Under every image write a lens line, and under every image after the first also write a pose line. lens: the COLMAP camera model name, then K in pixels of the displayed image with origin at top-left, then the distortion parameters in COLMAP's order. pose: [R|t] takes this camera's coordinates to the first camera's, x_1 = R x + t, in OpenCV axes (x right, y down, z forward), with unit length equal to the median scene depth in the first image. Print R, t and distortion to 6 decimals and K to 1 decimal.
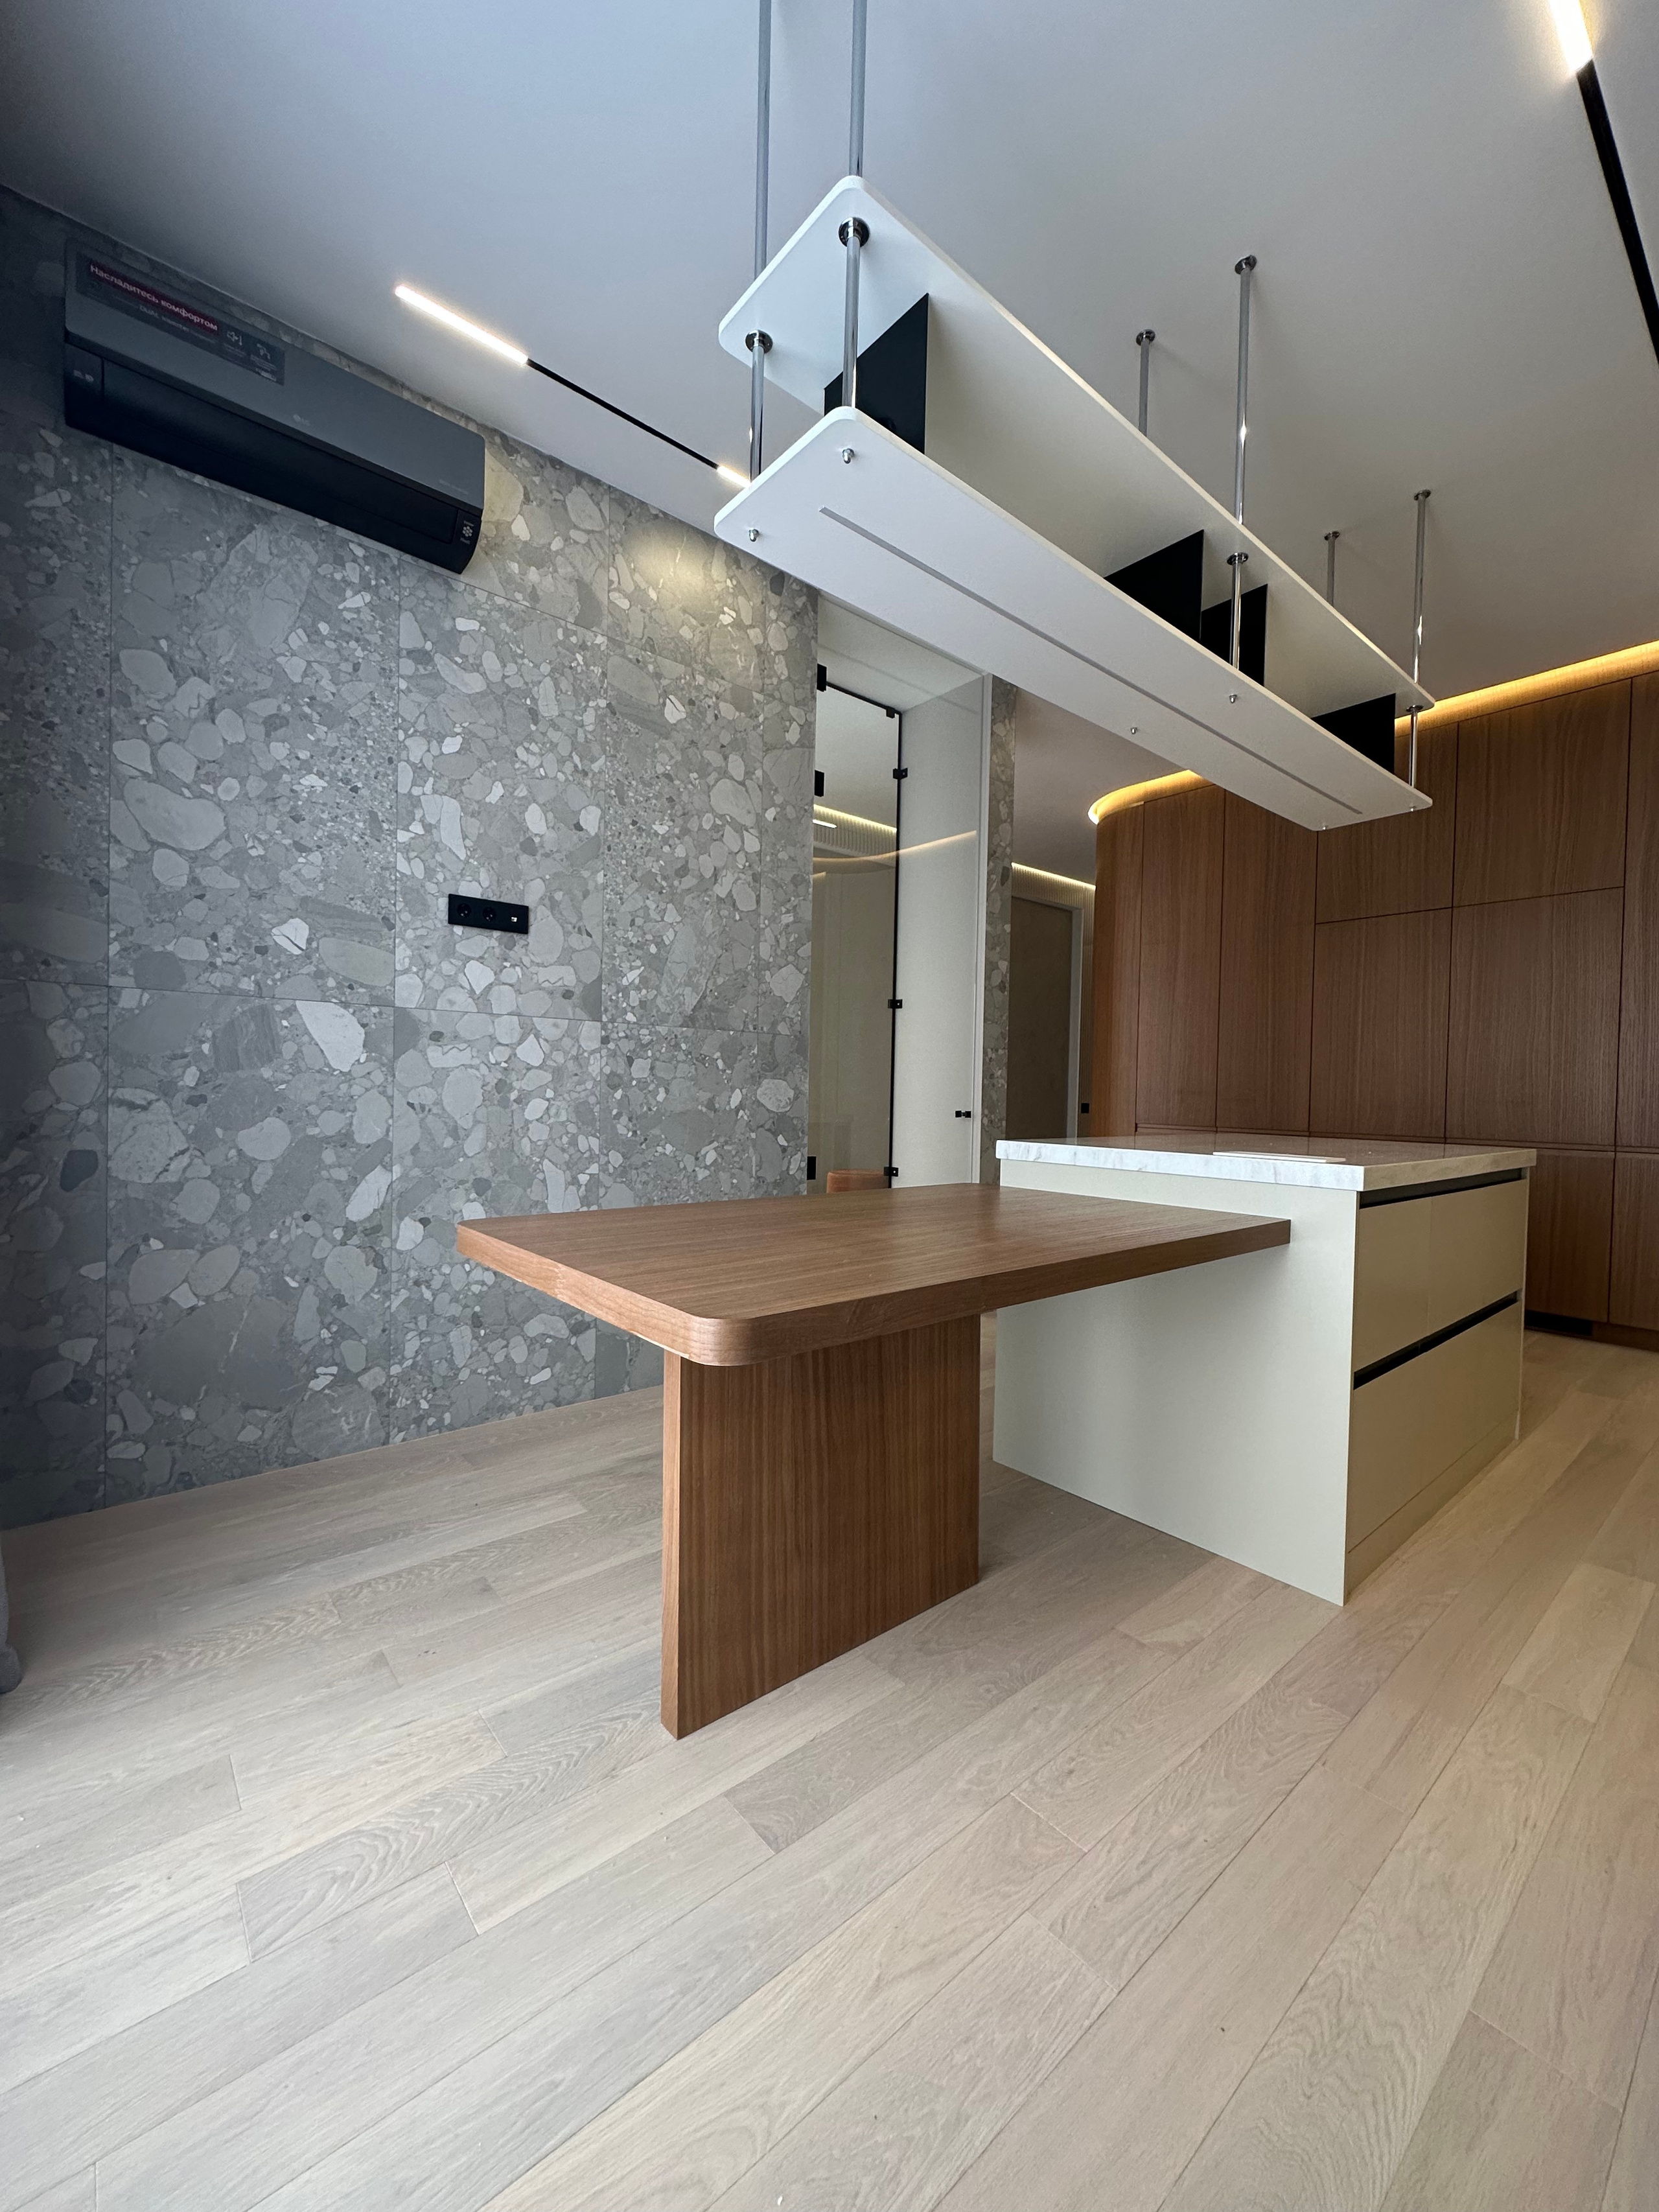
lens RADIAL K [[882.2, 0, 833.8], [0, 882.2, 1109.0], [0, 0, 1]] dist [-0.005622, 0.001575]
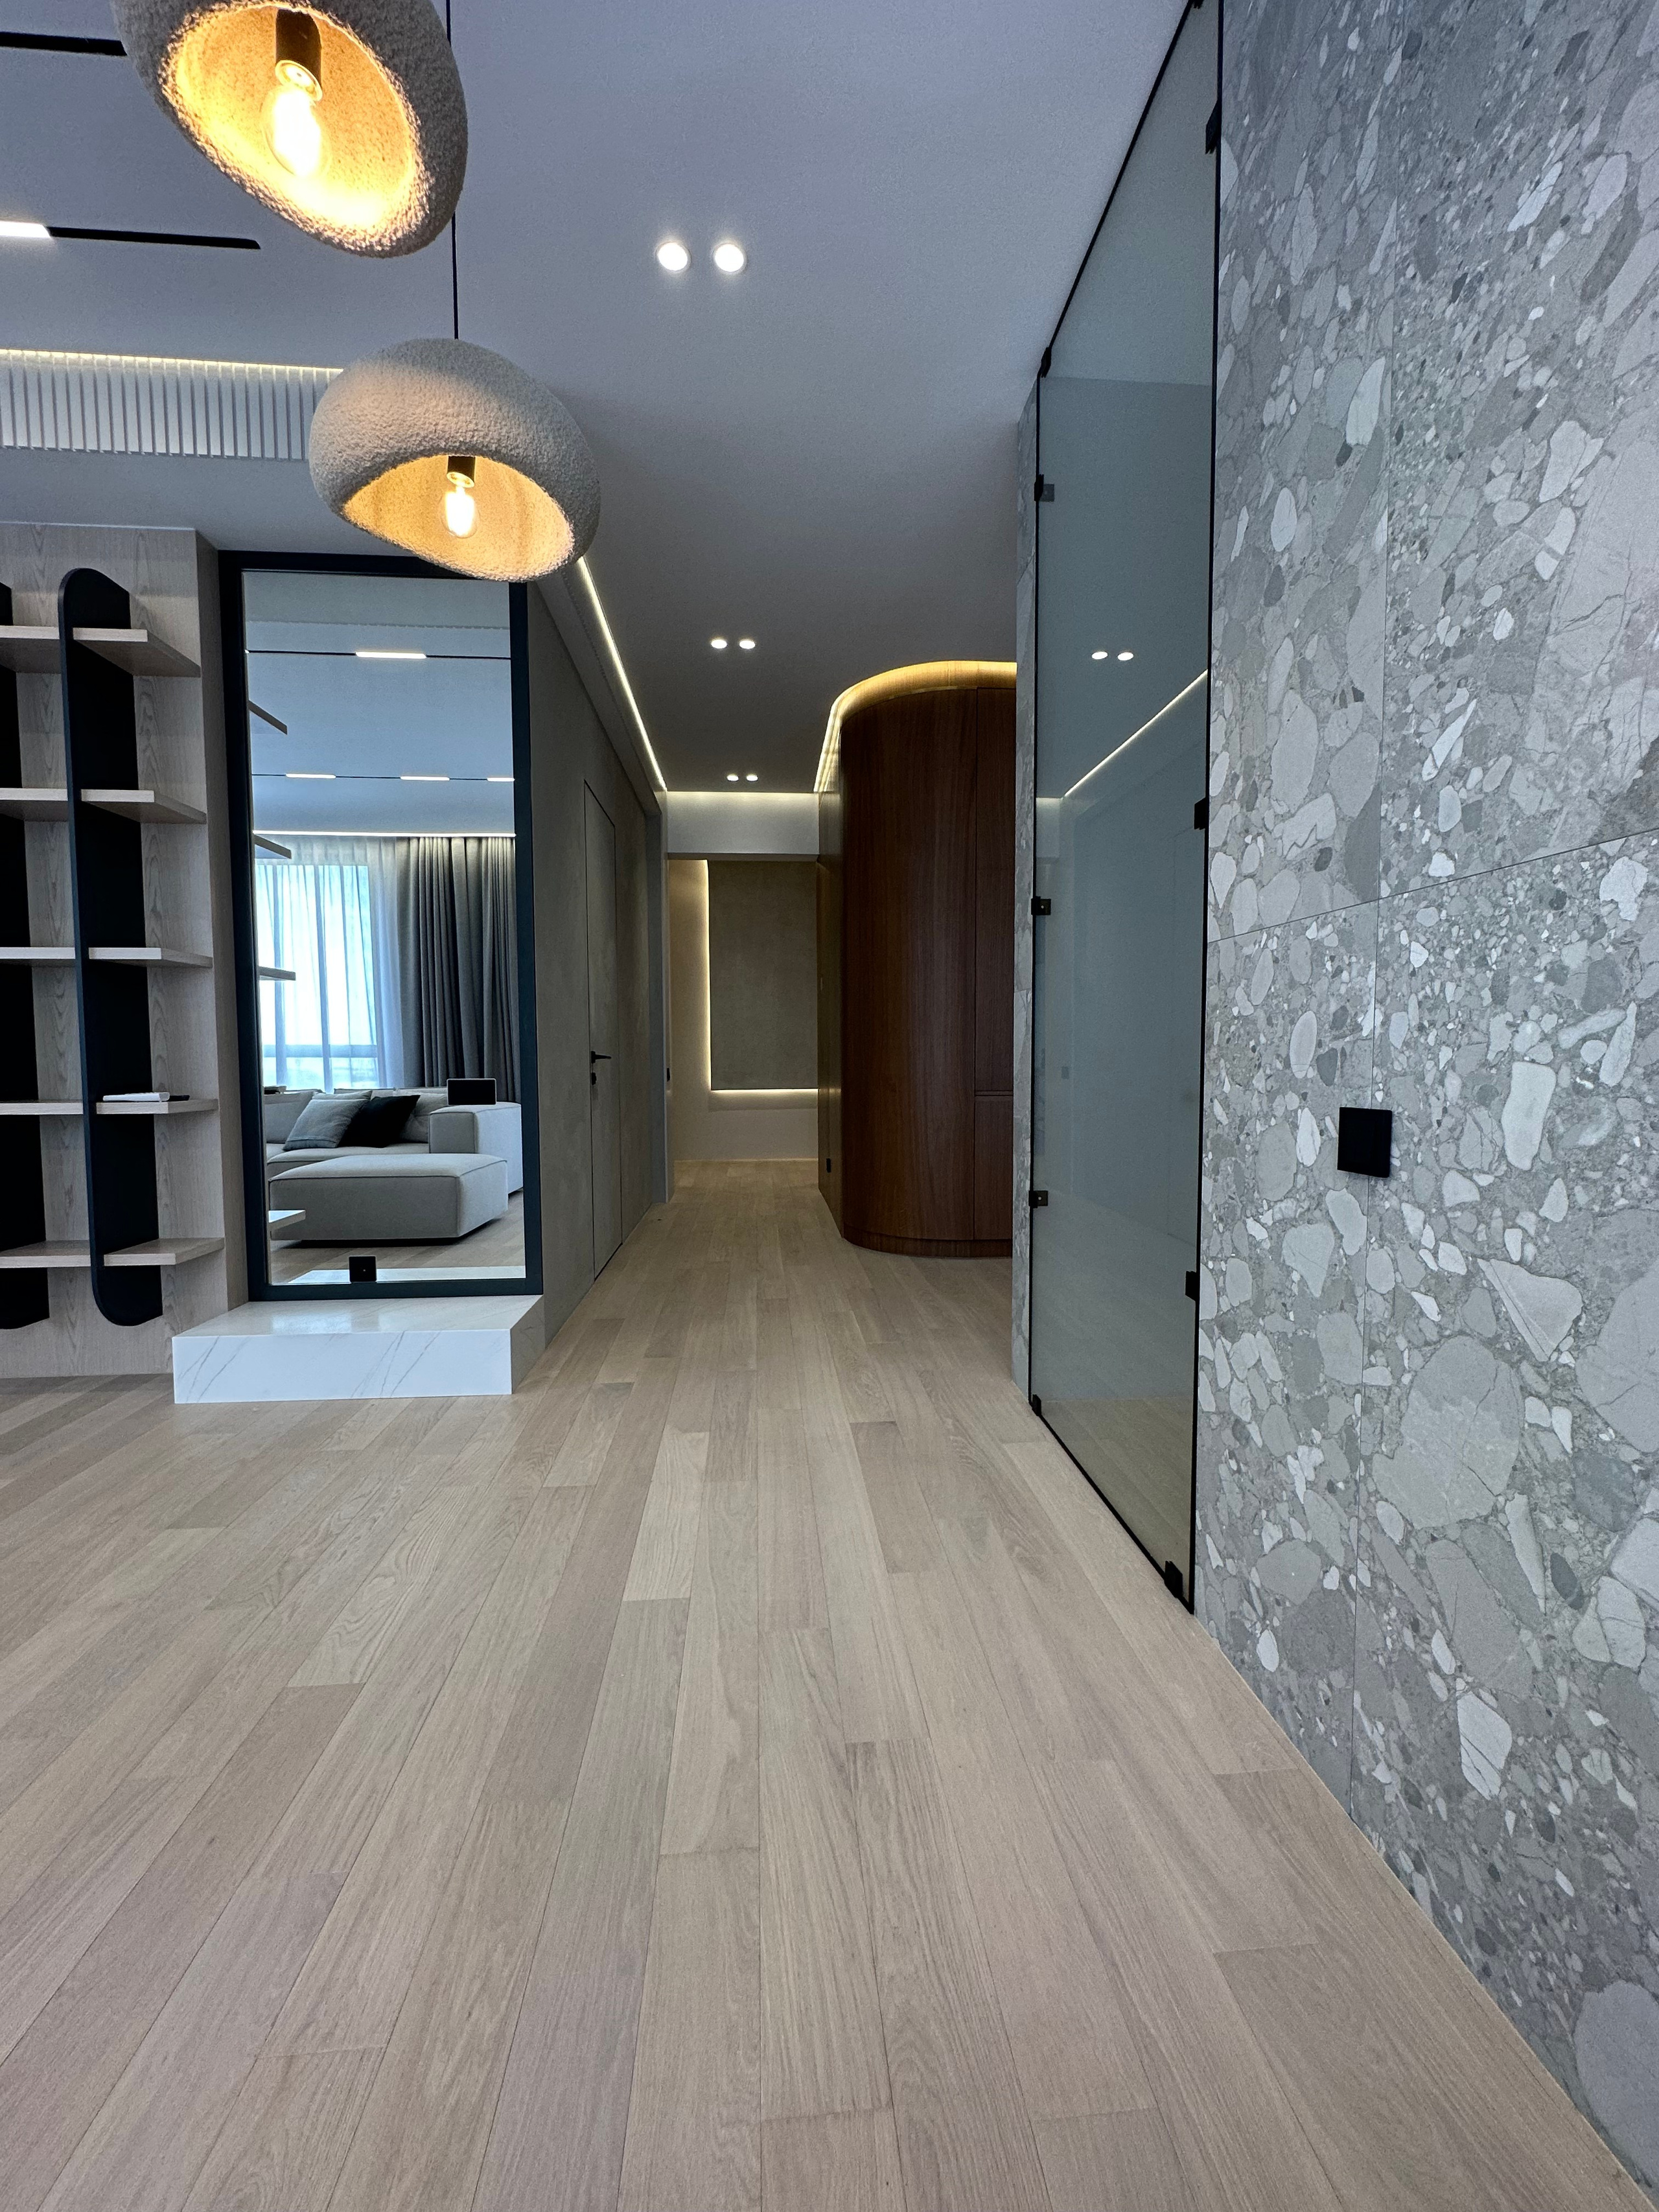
lens RADIAL K [[882.2, 0, 839.9], [0, 882.2, 1108.5], [0, 0, 1]] dist [-0.005622, 0.001575]
pose [[-0.578591, 0.028377, -0.815124, 0.190807], [-0.026975, 0.998182, 0.053897, -0.019681], [0.815172, 0.053173, -0.576774, 0.986364]]
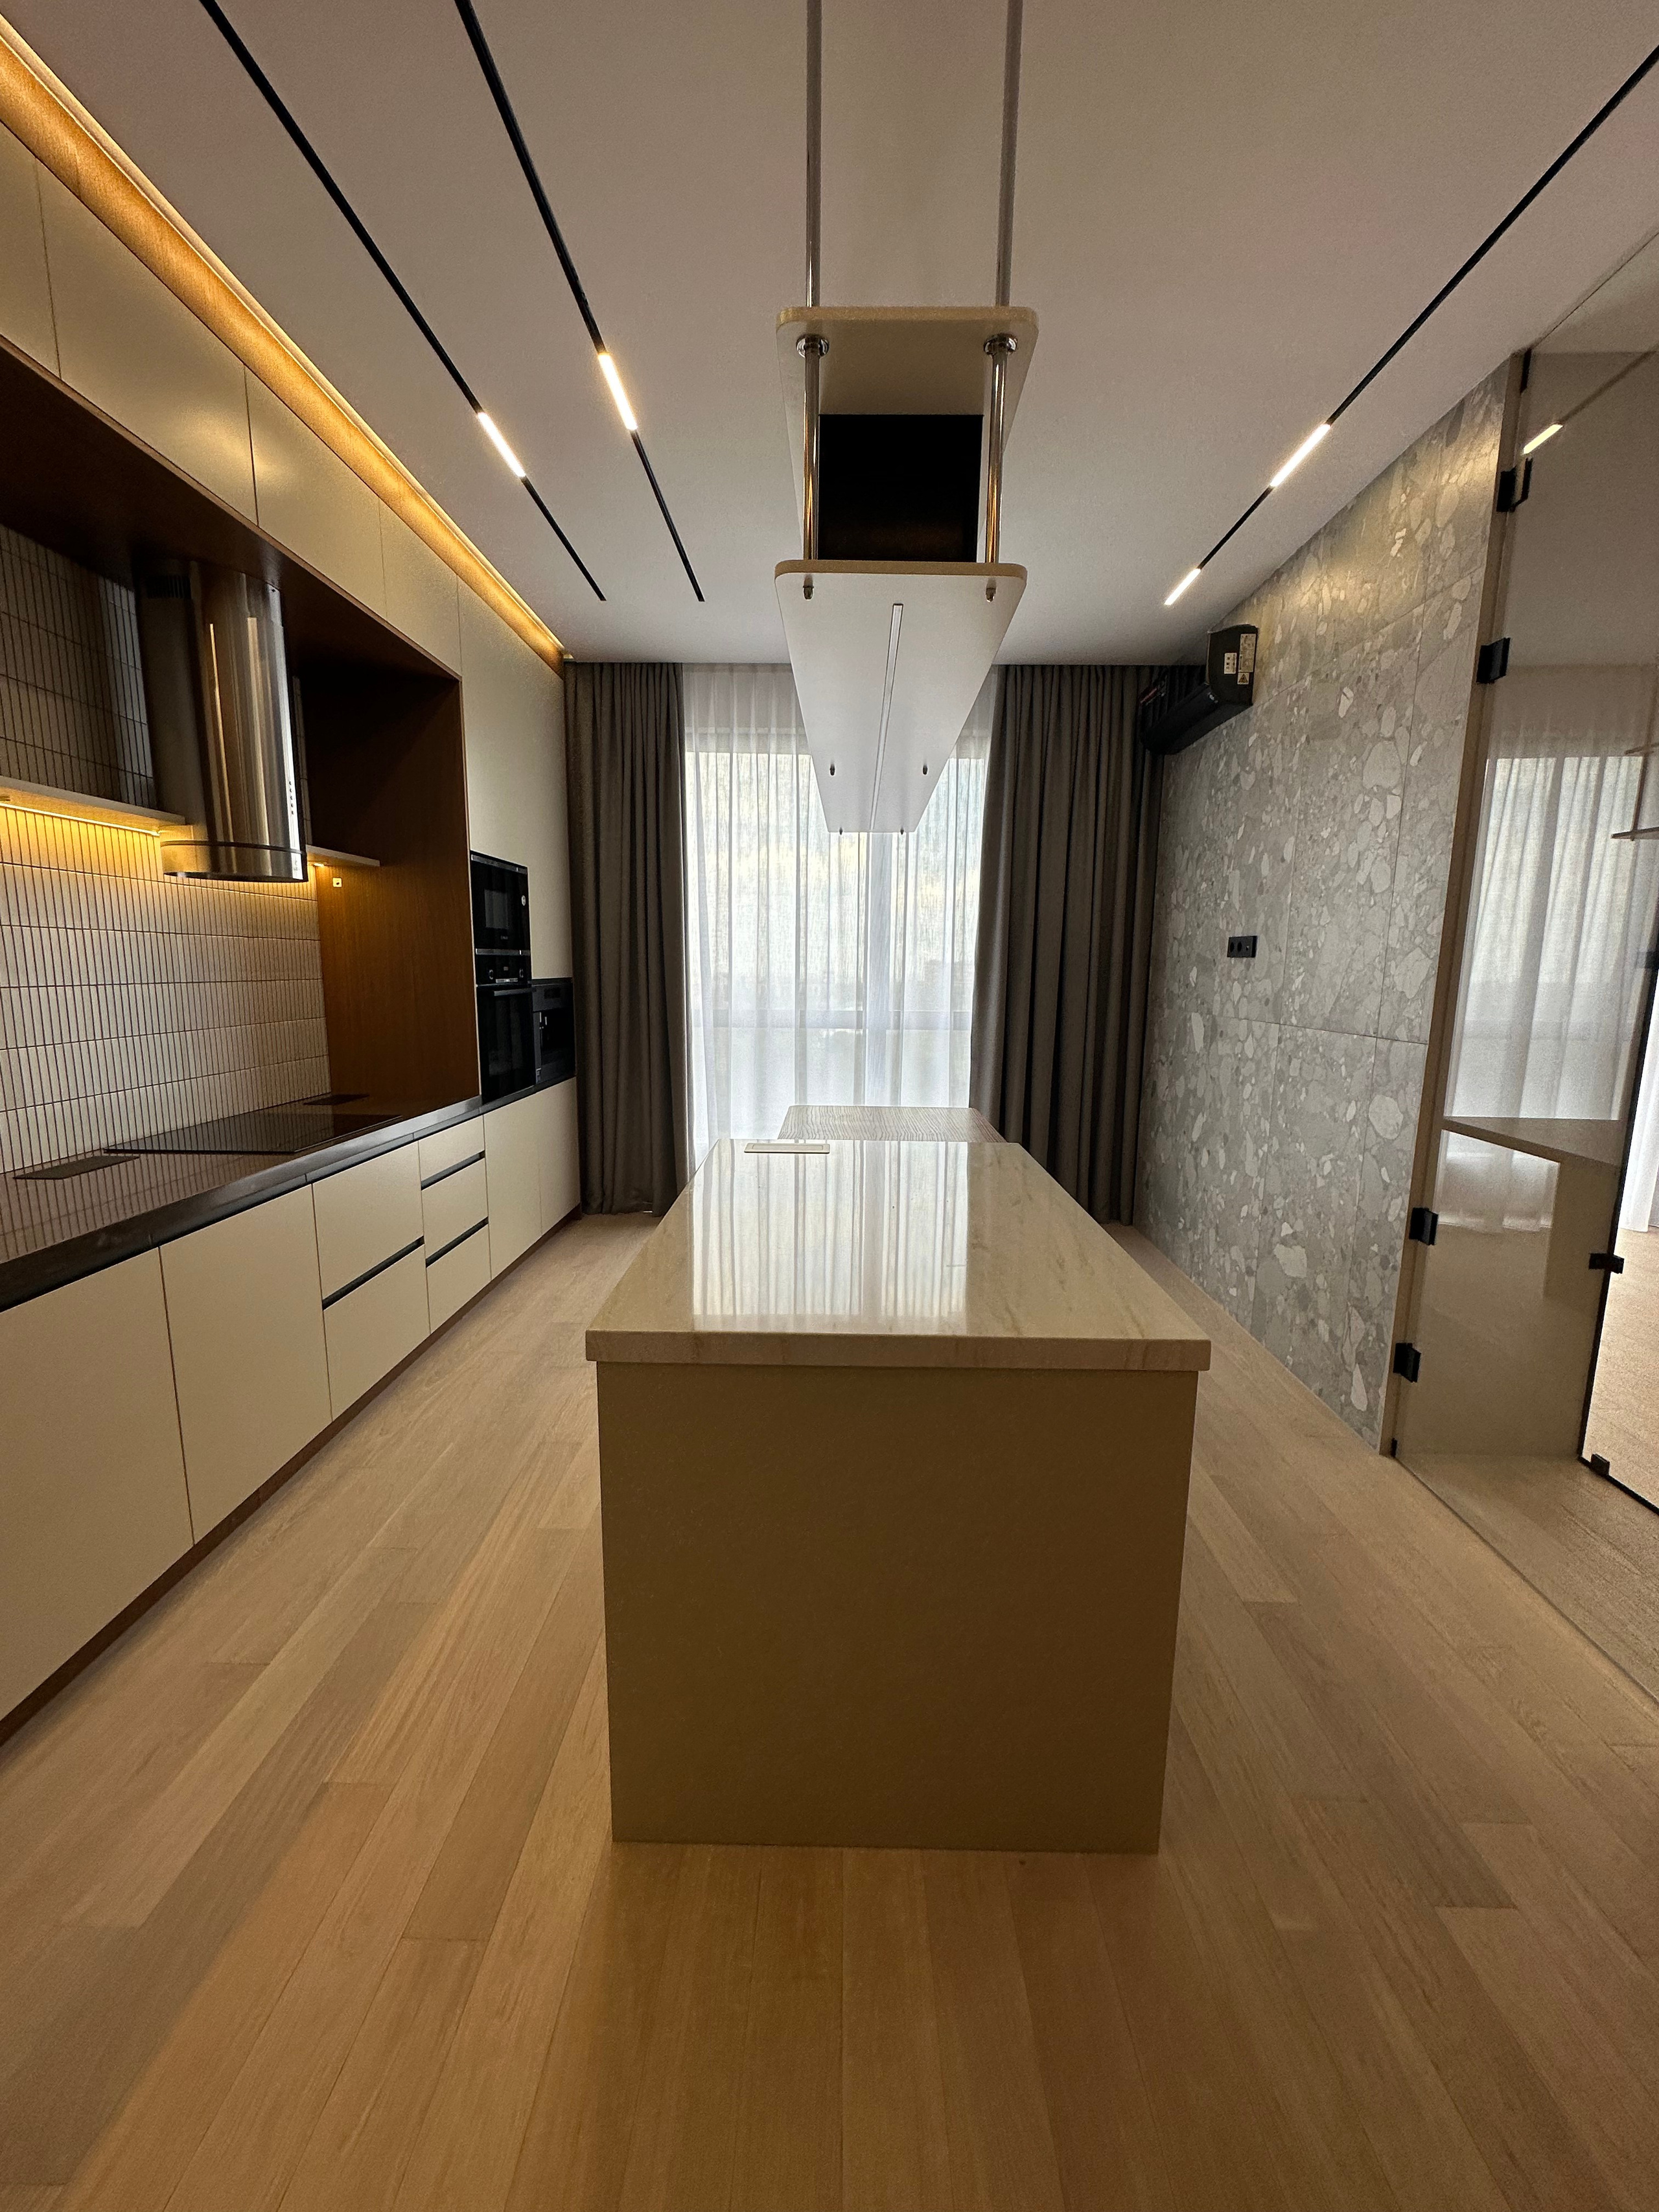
lens RADIAL K [[882.2, 0, 834.9], [0, 882.2, 1112.4], [0, 0, 1]] dist [-0.005622, 0.001575]
pose [[-0.656596, 0.096386, -0.748058, 0.949385], [-0.041701, 0.985645, 0.163601, -0.142724], [0.753088, 0.138614, -0.643152, 1.257329]]
